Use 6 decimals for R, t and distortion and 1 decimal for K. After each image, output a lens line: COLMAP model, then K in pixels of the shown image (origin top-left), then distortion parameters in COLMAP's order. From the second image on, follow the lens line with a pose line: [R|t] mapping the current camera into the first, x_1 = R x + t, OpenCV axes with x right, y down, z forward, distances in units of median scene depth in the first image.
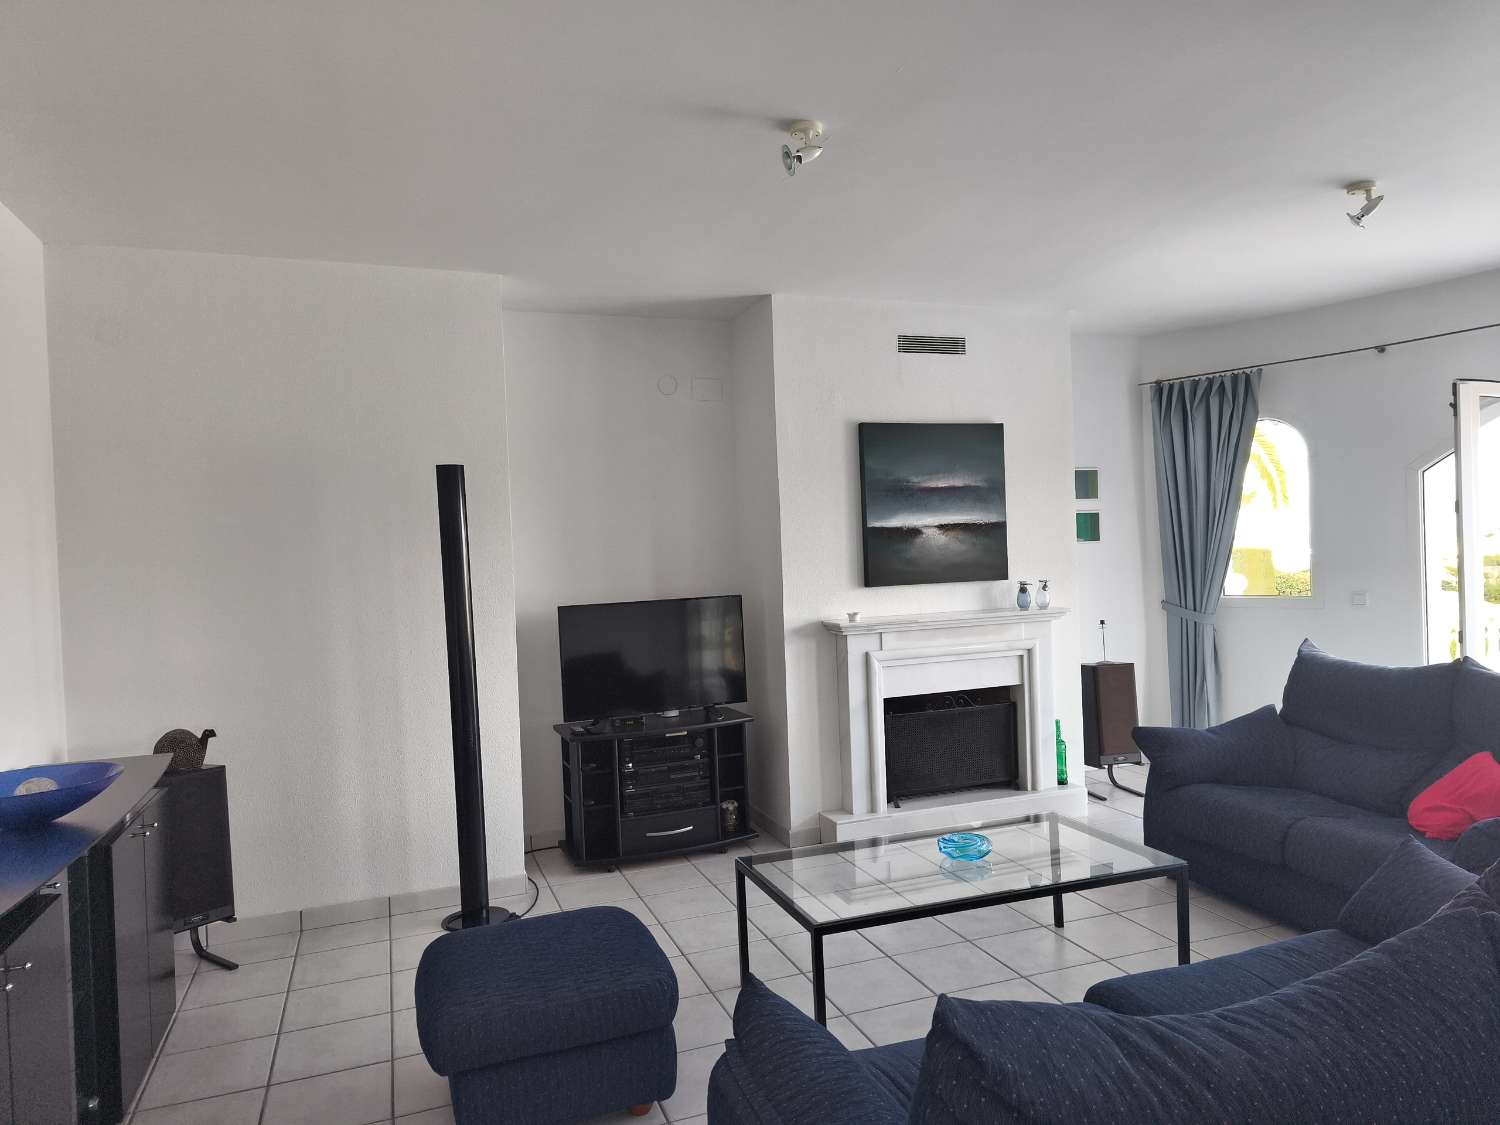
lens RADIAL K [[1013.3, 0, 743.7], [0, 1013.3, 570.0], [0, 0, 1]] dist [0.044144, 0.002352]
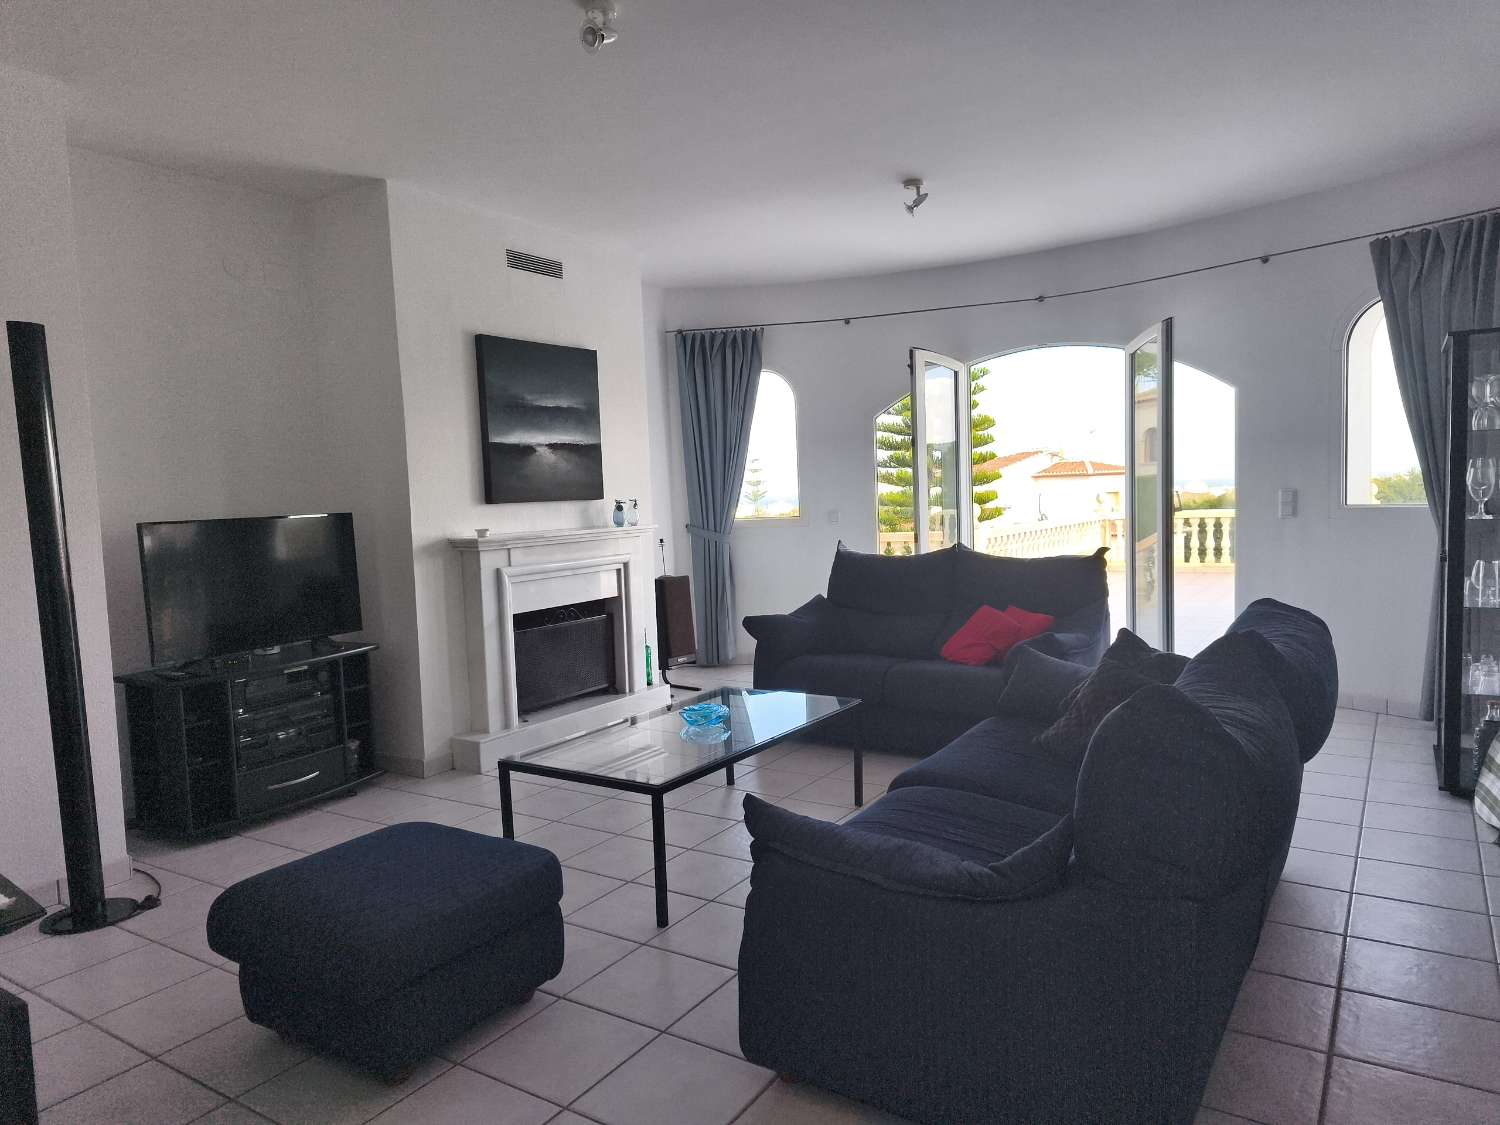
lens RADIAL K [[1013.3, 0, 743.7], [0, 1013.3, 570.0], [0, 0, 1]] dist [0.044144, 0.002352]
pose [[0.796459, -0.038063, 0.603493, -0.277227], [0.021739, 0.999174, 0.034329, 0.052407], [-0.604302, -0.014223, 0.796629, 0.065317]]
